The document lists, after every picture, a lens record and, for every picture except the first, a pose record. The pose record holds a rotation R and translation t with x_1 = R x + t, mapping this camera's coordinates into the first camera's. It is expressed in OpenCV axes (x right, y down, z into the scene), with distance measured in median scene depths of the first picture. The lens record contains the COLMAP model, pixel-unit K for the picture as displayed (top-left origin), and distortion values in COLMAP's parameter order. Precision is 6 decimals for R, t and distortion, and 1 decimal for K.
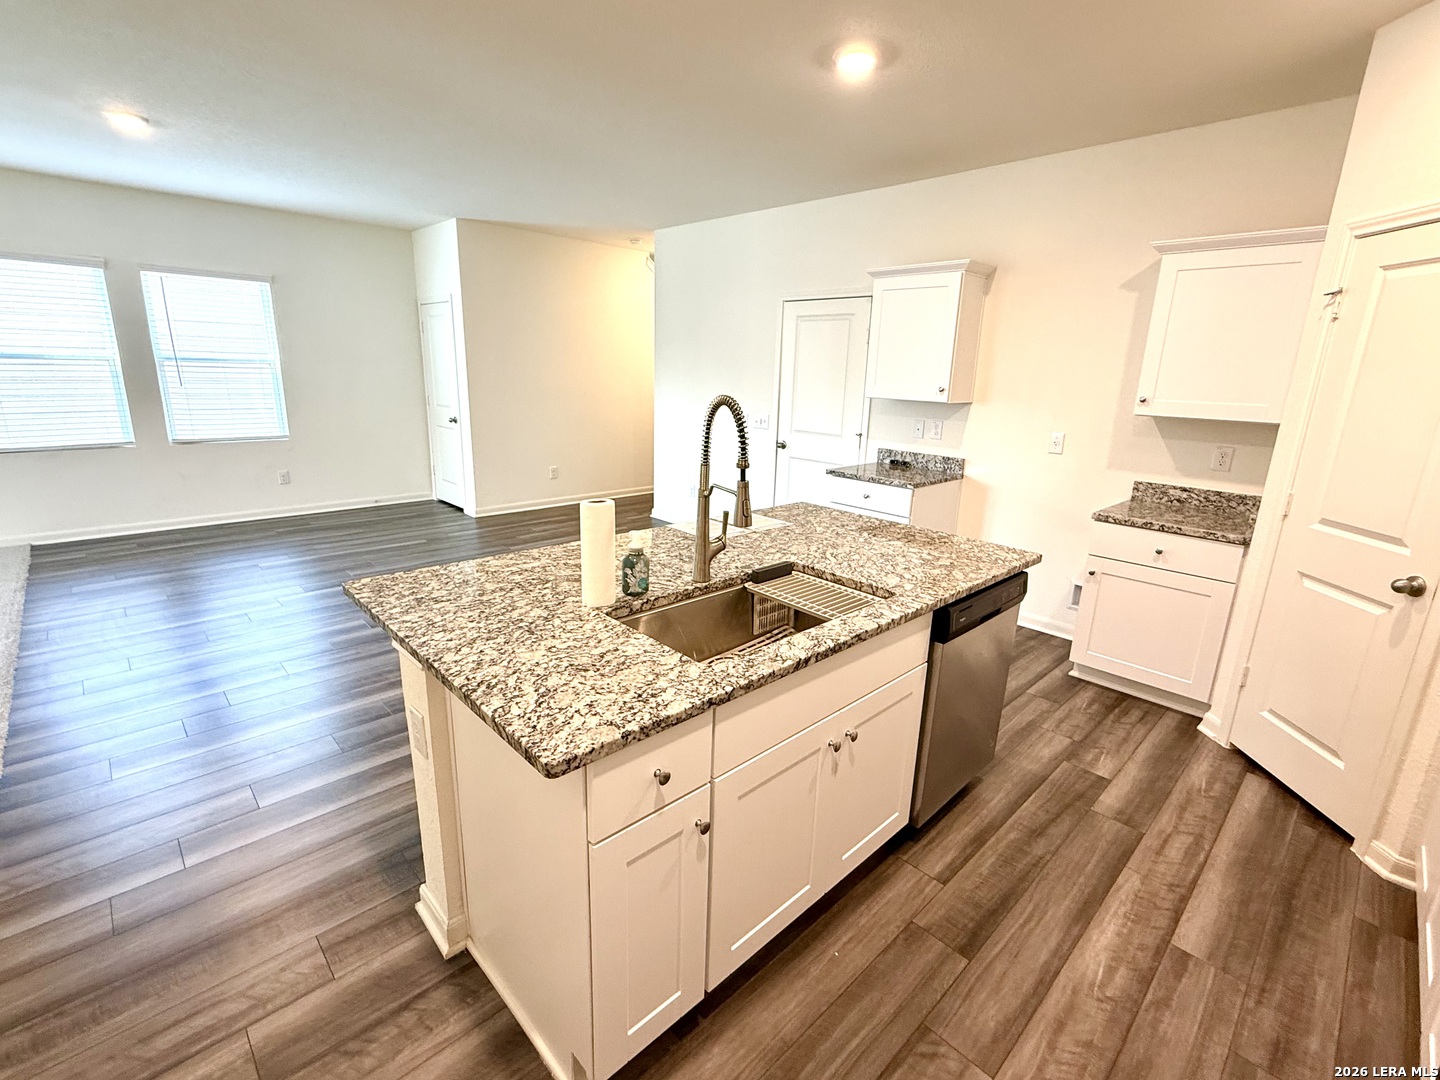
lens RADIAL K [[660.0, 0, 720.0], [0, 660.0, 540.0], [0, 0, 1]] dist [0.002753, 0.000604]
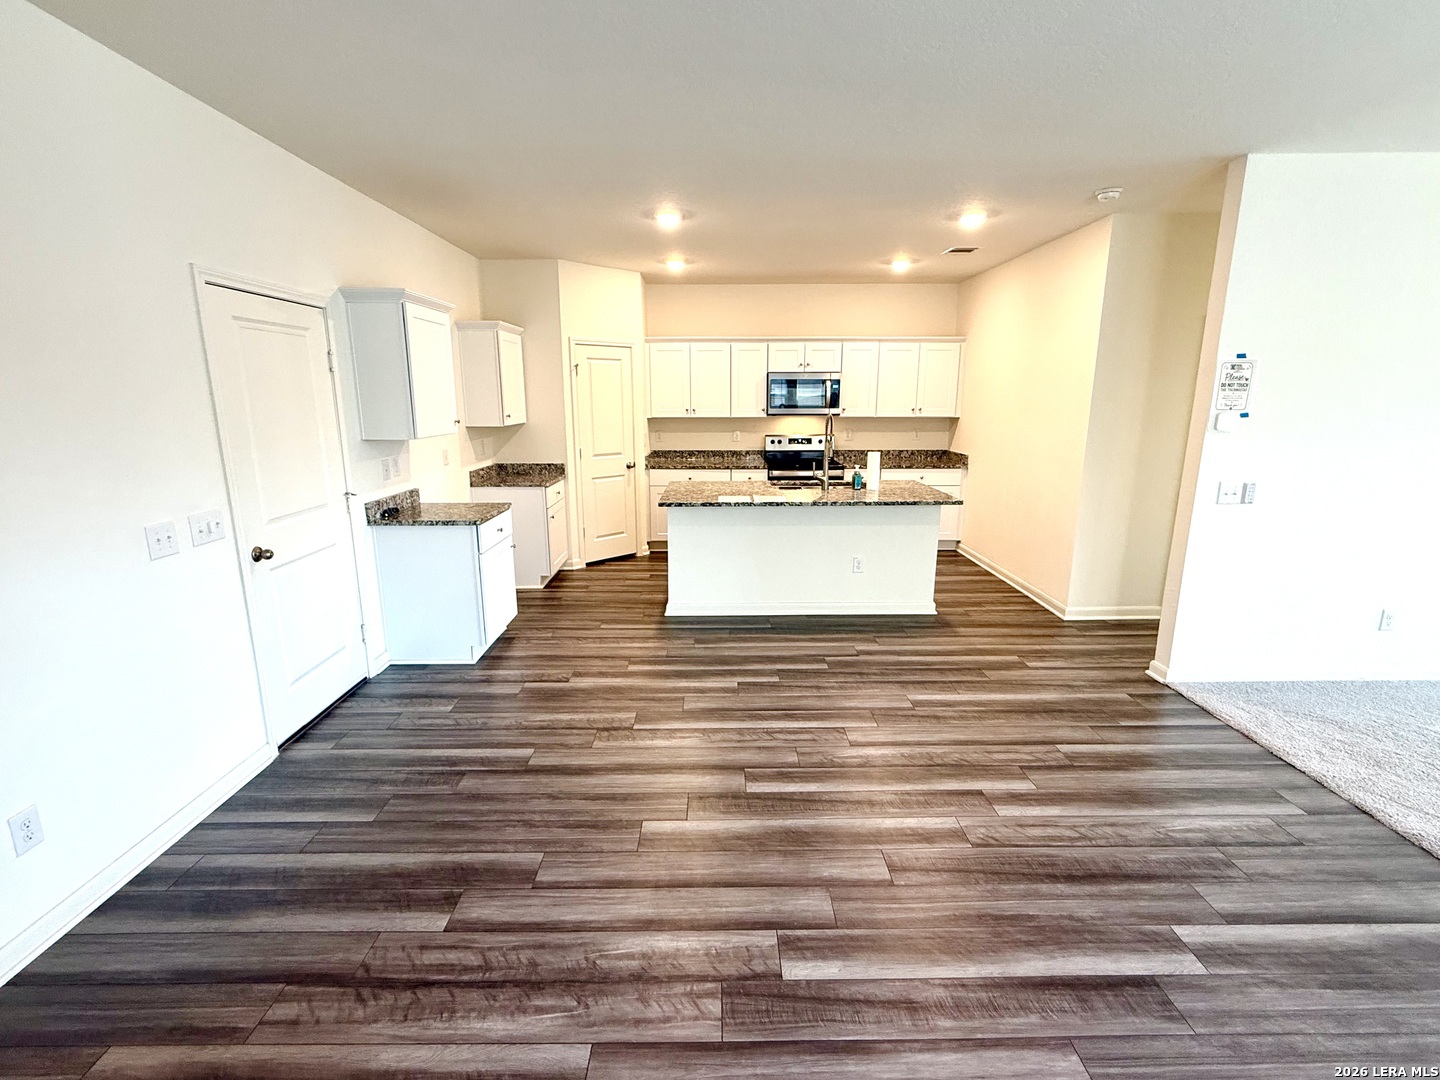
lens RADIAL K [[657.2, 0, 721.9], [0, 657.2, 538.7], [0, 0, 1]] dist [-0.000600, 0.000069]
pose [[-0.727426, -0.174395, 0.663655, -1.244136], [0.157134, 0.899129, 0.408505, -0.729390], [-0.667953, 0.401440, -0.626646, 2.494453]]
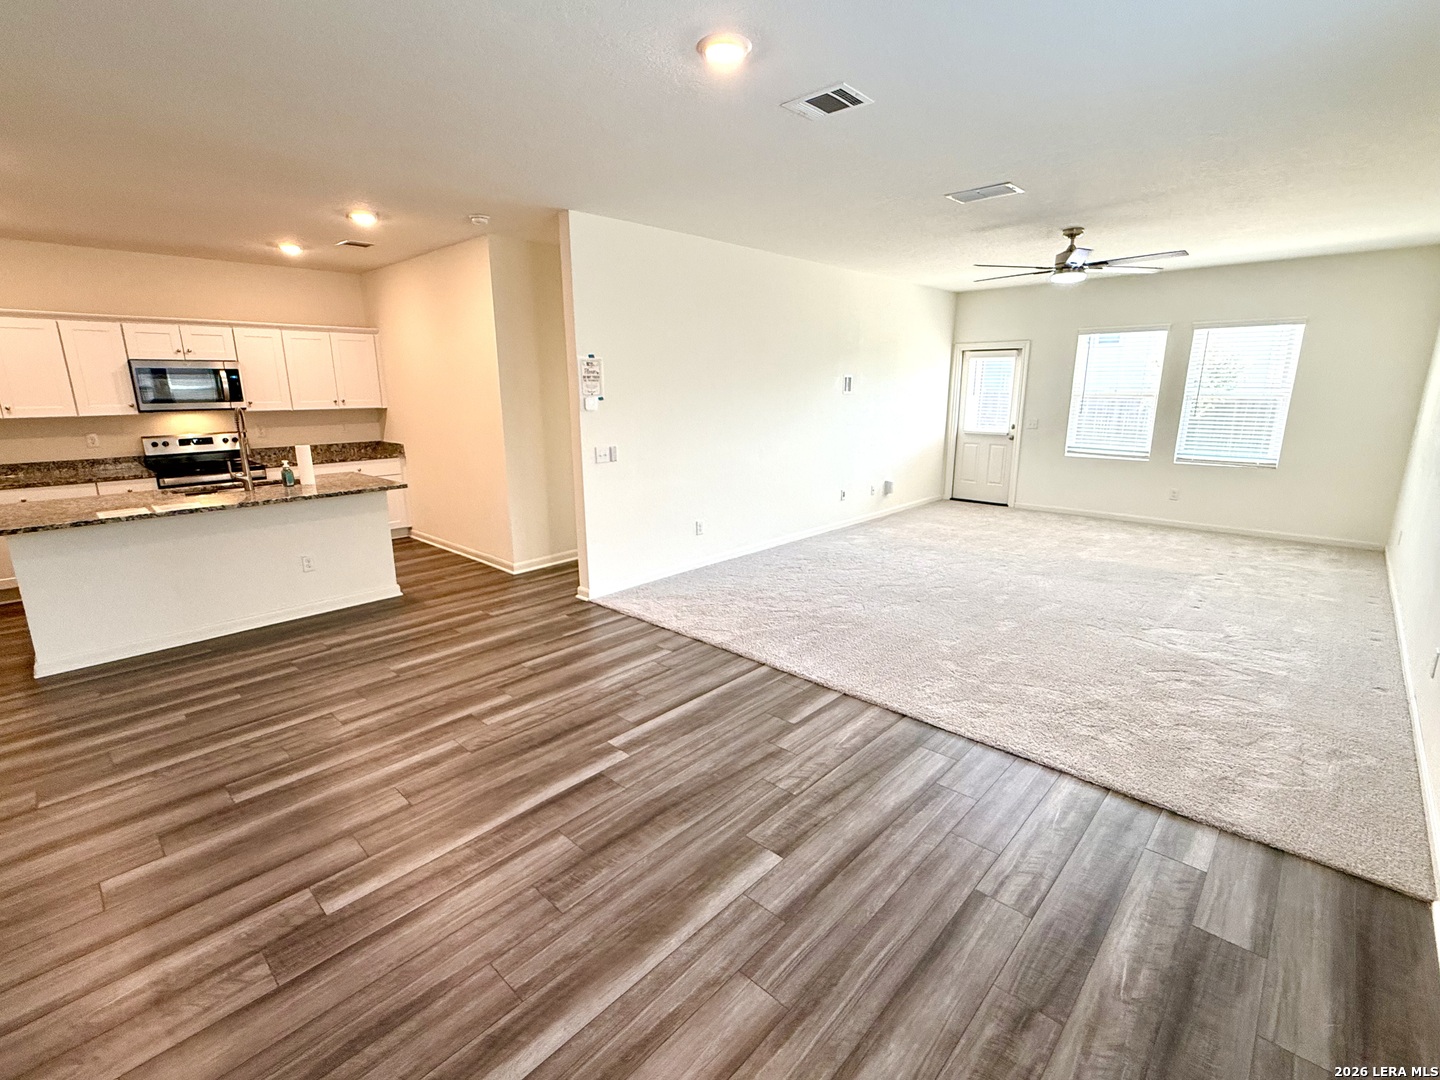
lens RADIAL K [[657.2, 0, 721.9], [0, 657.2, 538.7], [0, 0, 1]] dist [-0.000600, 0.000069]
pose [[-0.998328, -0.010346, -0.056873, -1.336922], [-0.035939, 0.881678, 0.470480, -0.791541], [0.045276, 0.471737, -0.880576, 2.722946]]
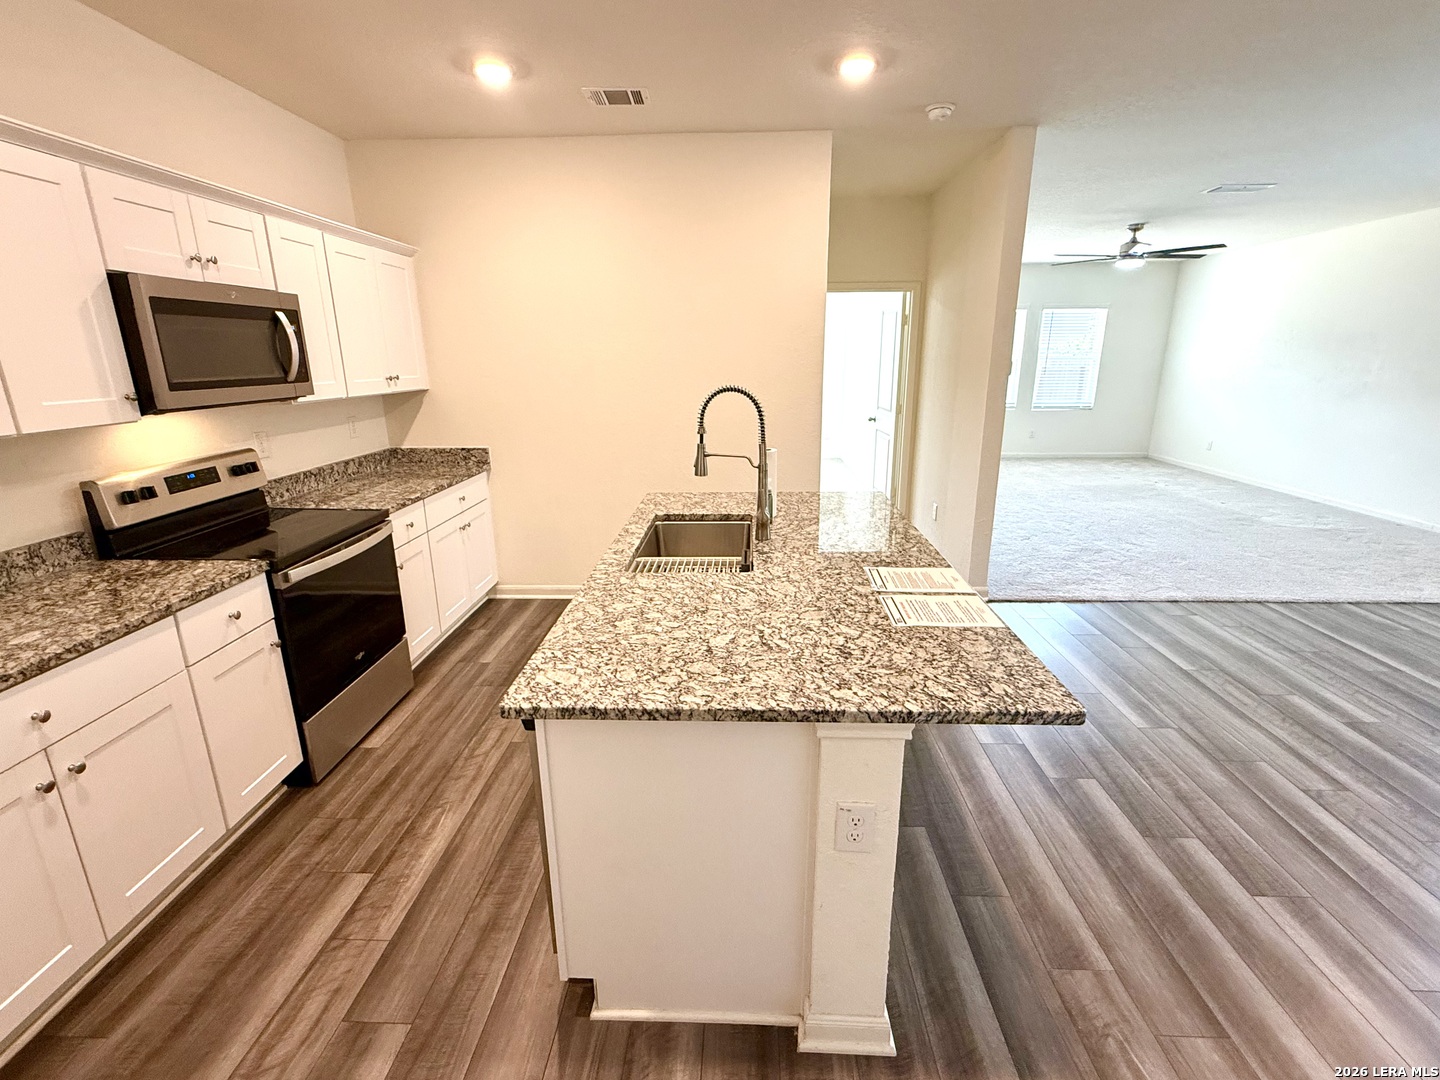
lens RADIAL K [[653.4, 0, 717.1], [0, 653.4, 535.1], [0, 0, 1]] dist [0.001568, 0.000367]
pose [[-0.722380, 0.163171, -0.671969, 0.728183], [-0.189609, 0.887775, 0.419408, -0.376165], [0.664993, 0.430384, -0.610372, 1.448572]]
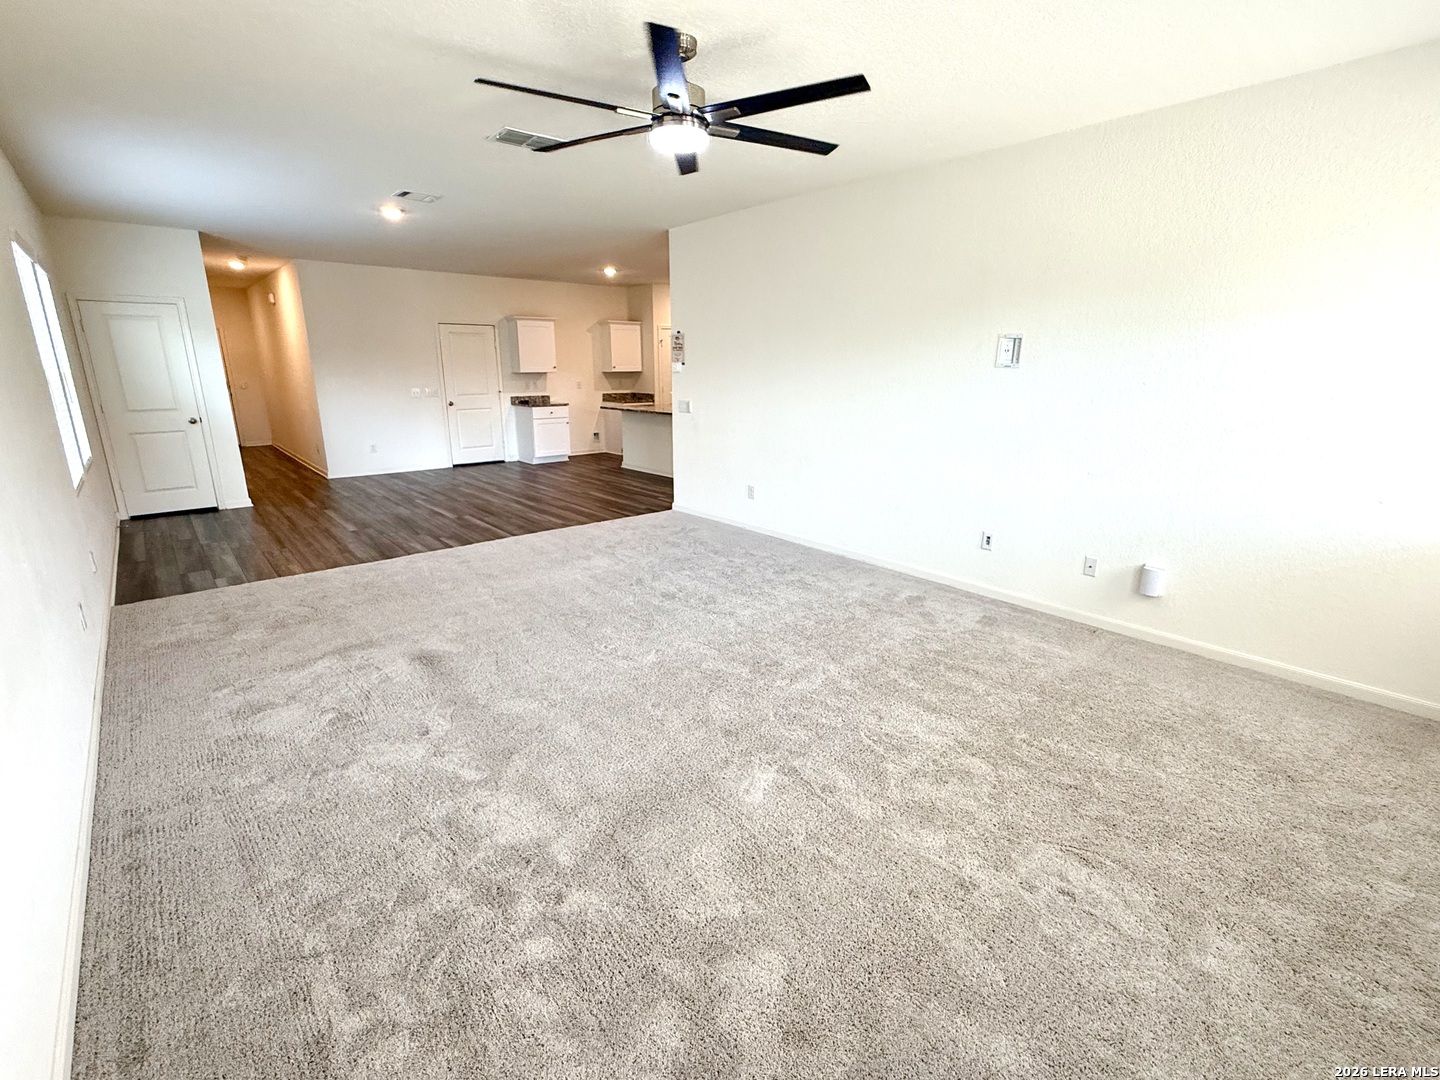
lens RADIAL K [[660.0, 0, 720.0], [0, 660.0, 540.0], [0, 0, 1]] dist [0.002753, 0.000604]
pose [[0.050471, -0.287664, 0.956401, -3.904394], [0.257099, 0.929089, 0.265881, -0.209868], [-0.965066, 0.232470, 0.120851, 0.390738]]
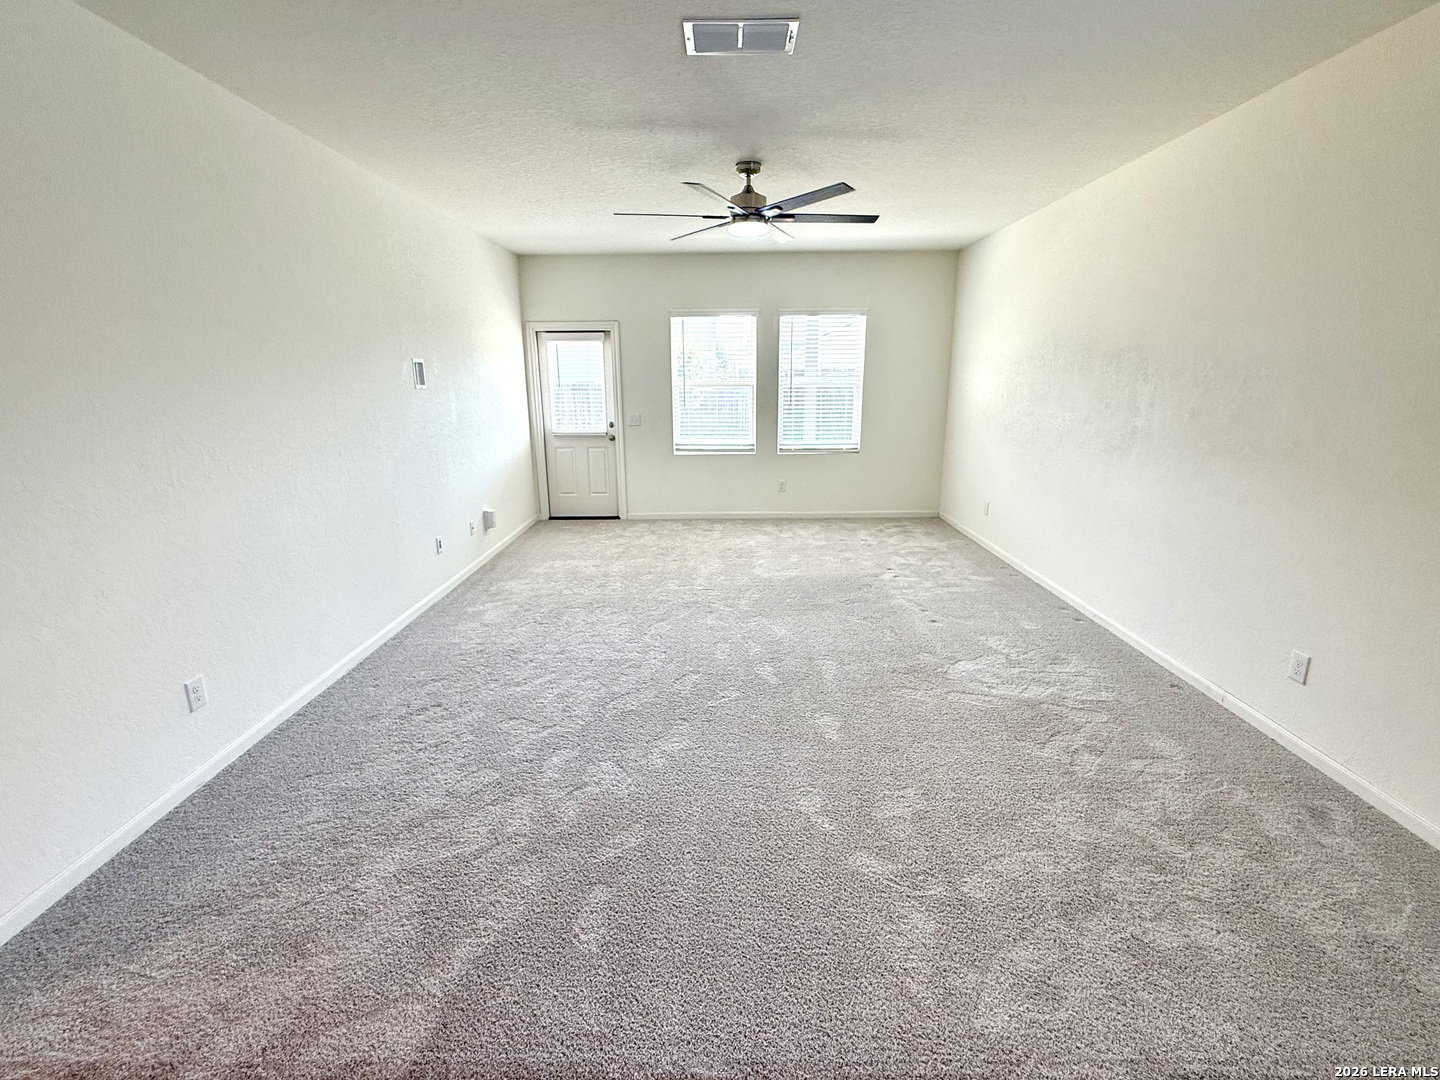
lens RADIAL K [[660.0, 0, 720.0], [0, 660.0, 540.0], [0, 0, 1]] dist [0.002753, 0.000604]
pose [[-0.696770, 0.154805, -0.700390, -1.270166], [-0.194890, 0.898844, 0.392552, -0.504888], [0.690311, 0.410018, -0.596118, 1.695542]]
